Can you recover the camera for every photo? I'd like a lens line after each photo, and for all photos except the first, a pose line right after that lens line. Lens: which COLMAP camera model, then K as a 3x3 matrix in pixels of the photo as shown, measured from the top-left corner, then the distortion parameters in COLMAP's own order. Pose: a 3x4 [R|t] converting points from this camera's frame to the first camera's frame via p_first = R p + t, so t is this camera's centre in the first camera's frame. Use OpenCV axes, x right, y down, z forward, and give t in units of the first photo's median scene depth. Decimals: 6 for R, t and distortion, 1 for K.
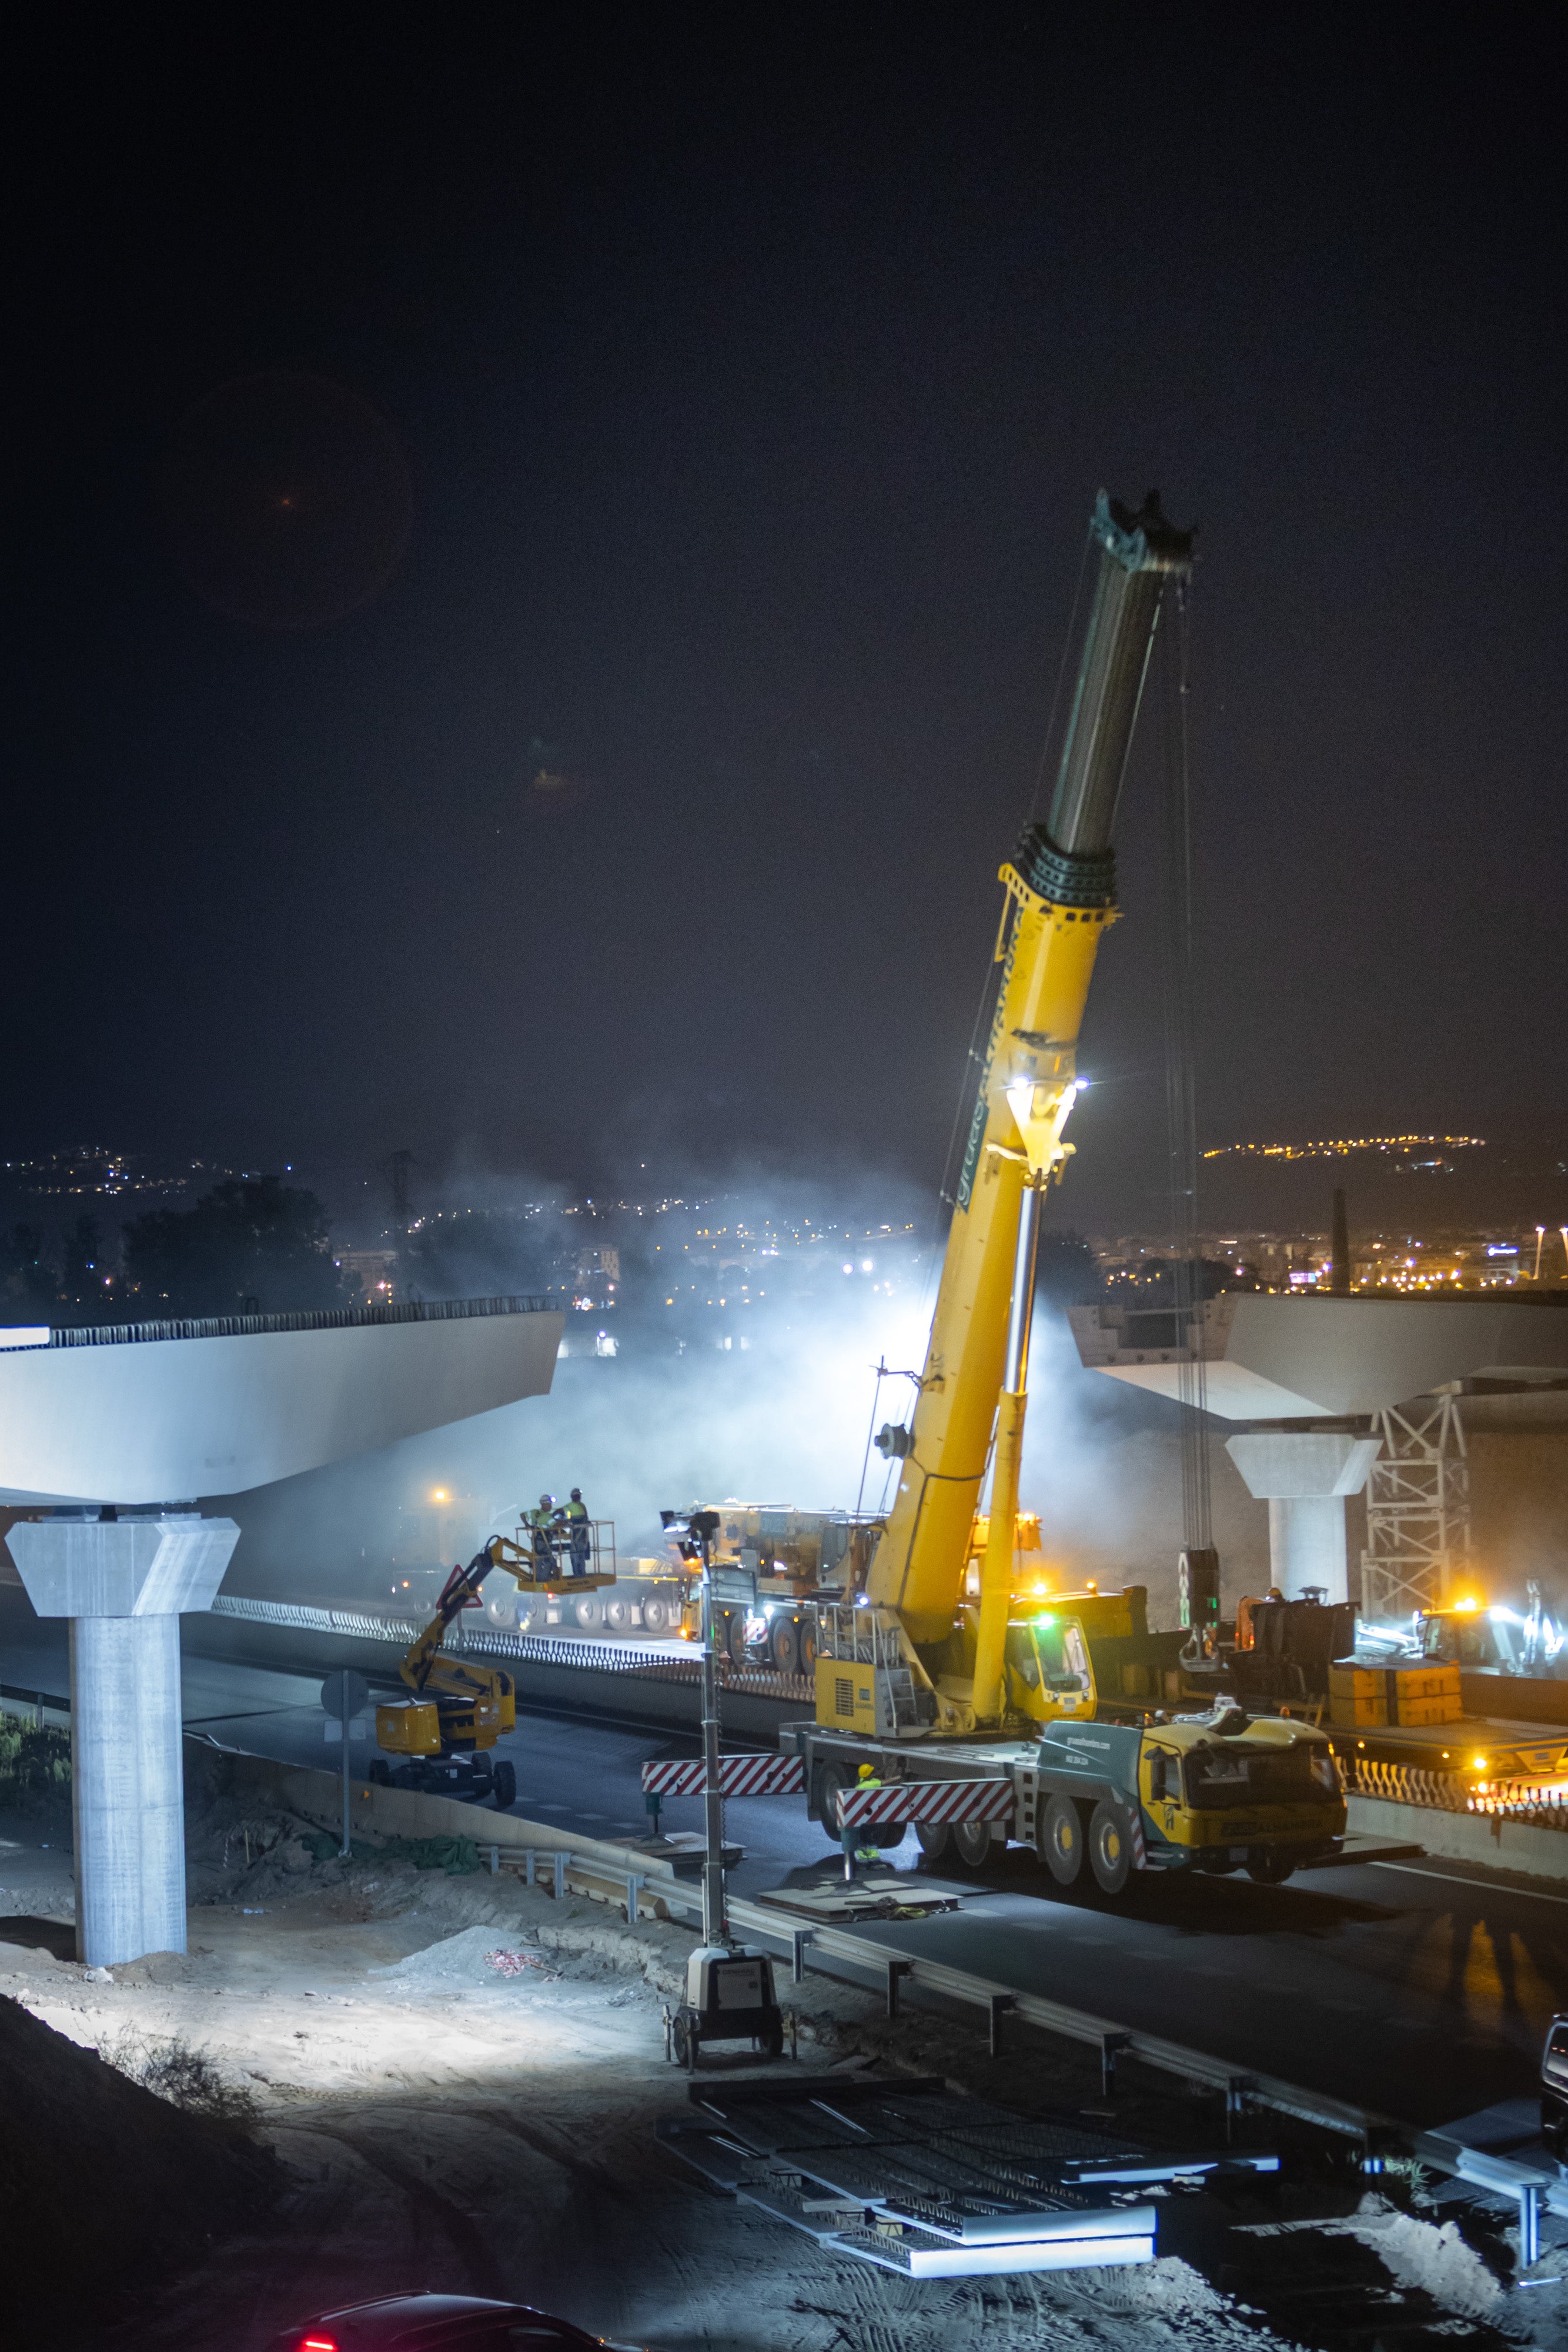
lens RADIAL K [[5610.8, 0, 779.4], [0, 5610.8, 1179.5], [0, 0, 1]] dist [-0.043053, 0.000000]
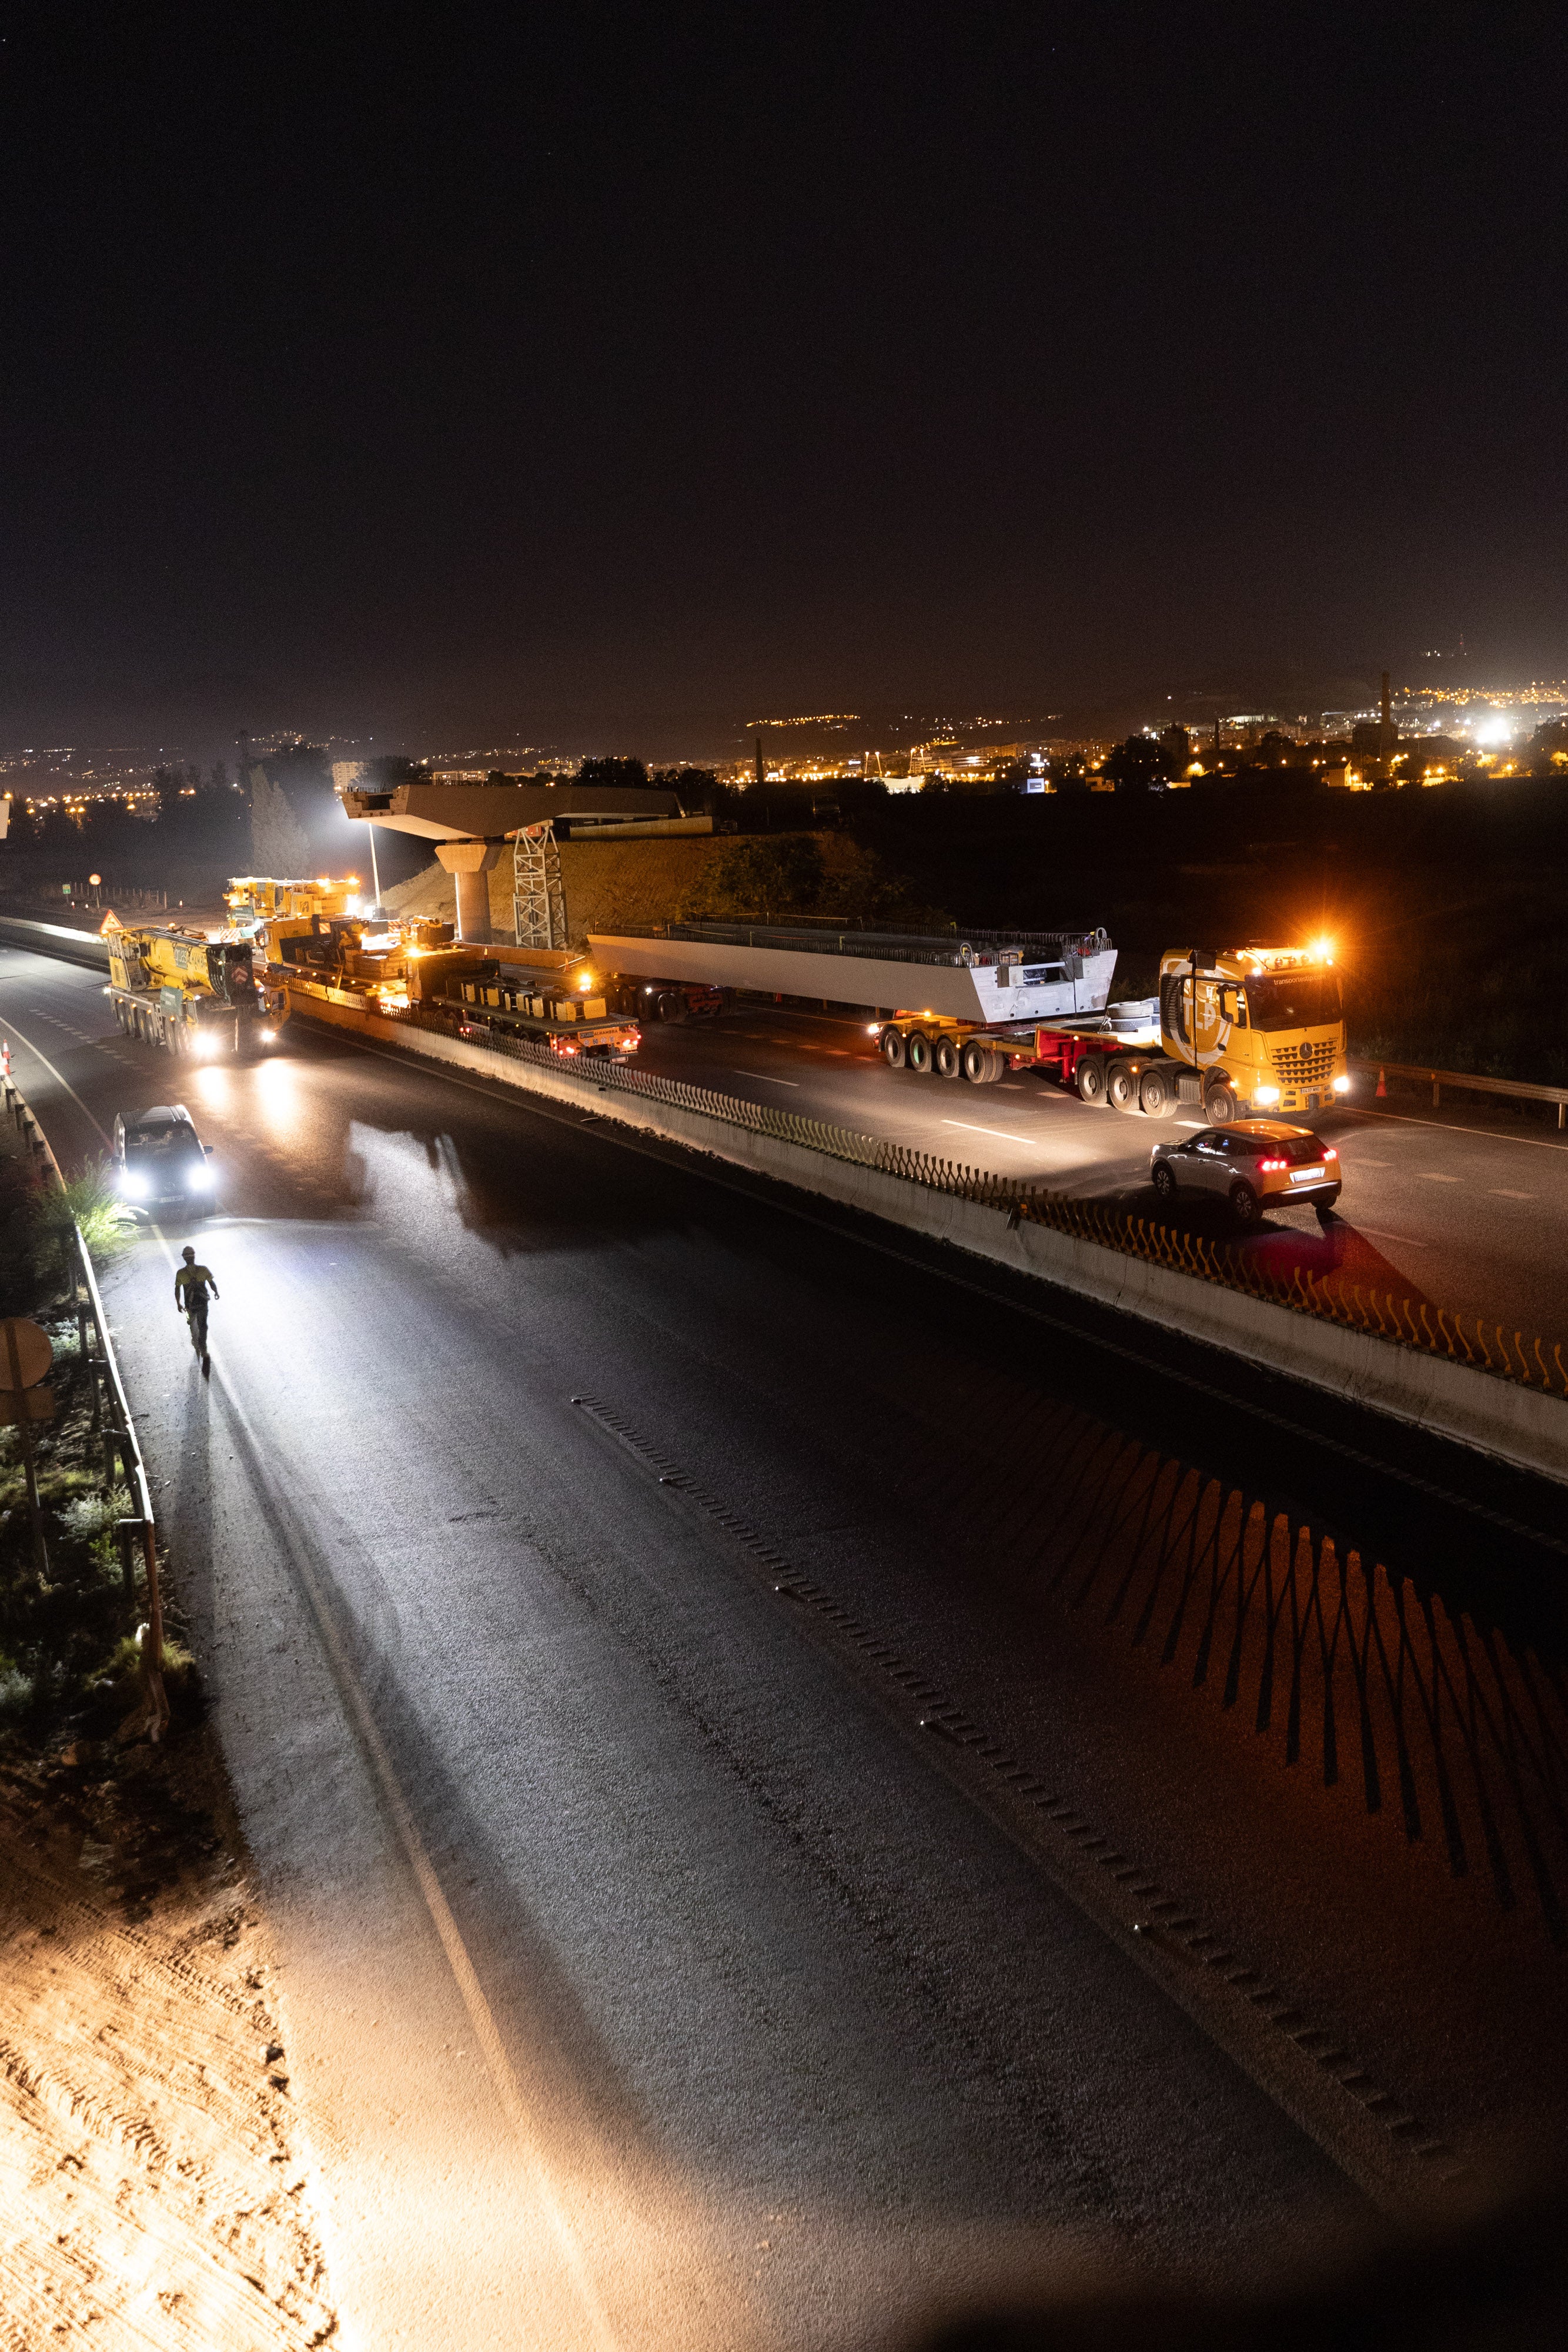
lens RADIAL K [[2239.6, 0, 792.8], [0, 2239.6, 1183.7], [0, 0, 1]] dist [0.003350, 0.000000]
pose [[0.996073, -0.037733, 0.080098, 0.263486], [0.021343, 0.980293, 0.196393, 0.005307], [-0.085930, -0.193912, 0.977248, 0.074080]]
